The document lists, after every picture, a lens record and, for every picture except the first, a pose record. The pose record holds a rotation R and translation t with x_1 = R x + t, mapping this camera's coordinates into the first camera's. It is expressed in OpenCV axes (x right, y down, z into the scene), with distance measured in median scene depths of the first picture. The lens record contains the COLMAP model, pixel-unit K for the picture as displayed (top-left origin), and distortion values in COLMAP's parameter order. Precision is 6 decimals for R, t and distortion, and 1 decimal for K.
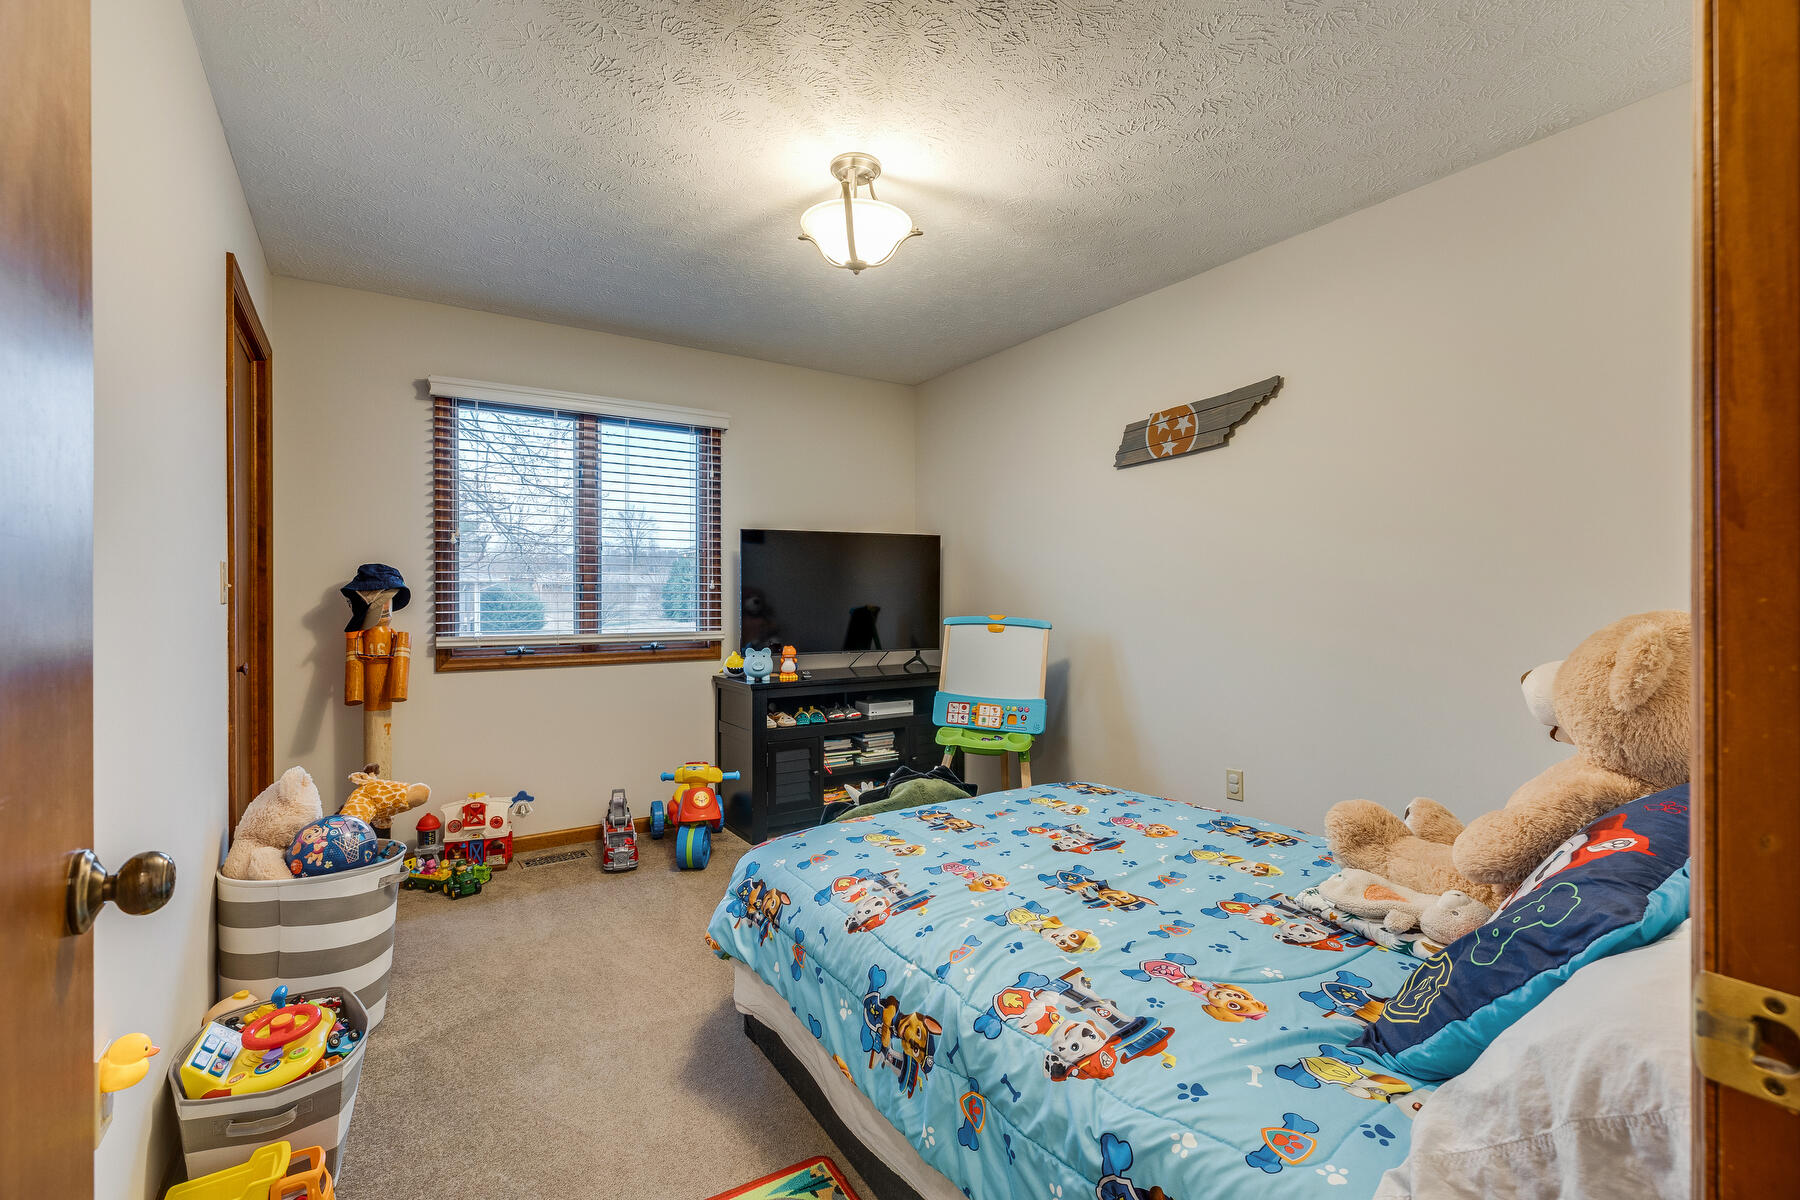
lens RADIAL K [[808.5, 0, 899.8], [0, 808.5, 596.8], [0, 0, 1]] dist [0.003921, 0.000391]
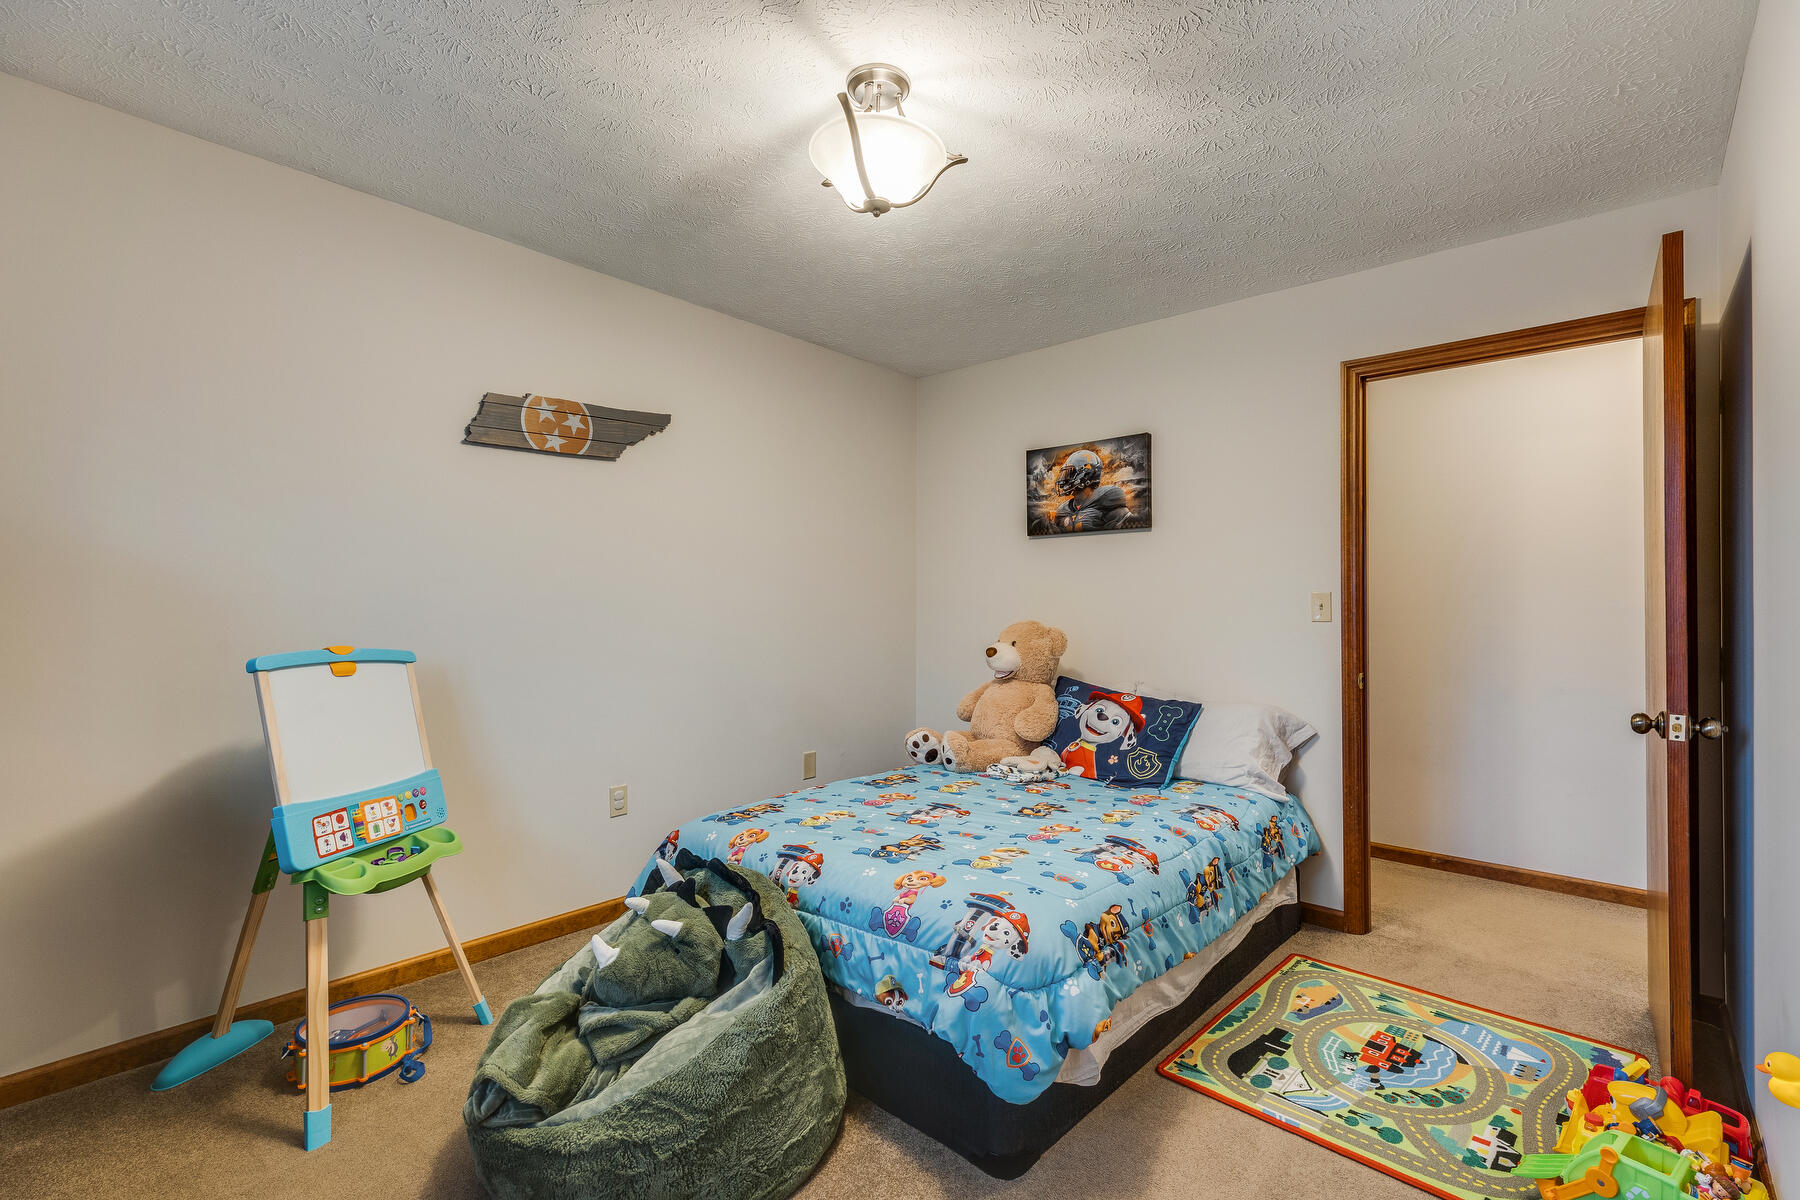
lens RADIAL K [[808.5, 0, 899.8], [0, 808.5, 596.8], [0, 0, 1]] dist [0.003921, 0.000391]
pose [[-0.261692, 0.012799, 0.965066, -0.641479], [-0.004372, 0.999886, -0.014447, -0.007106], [-0.965141, -0.008000, -0.261607, 0.918135]]
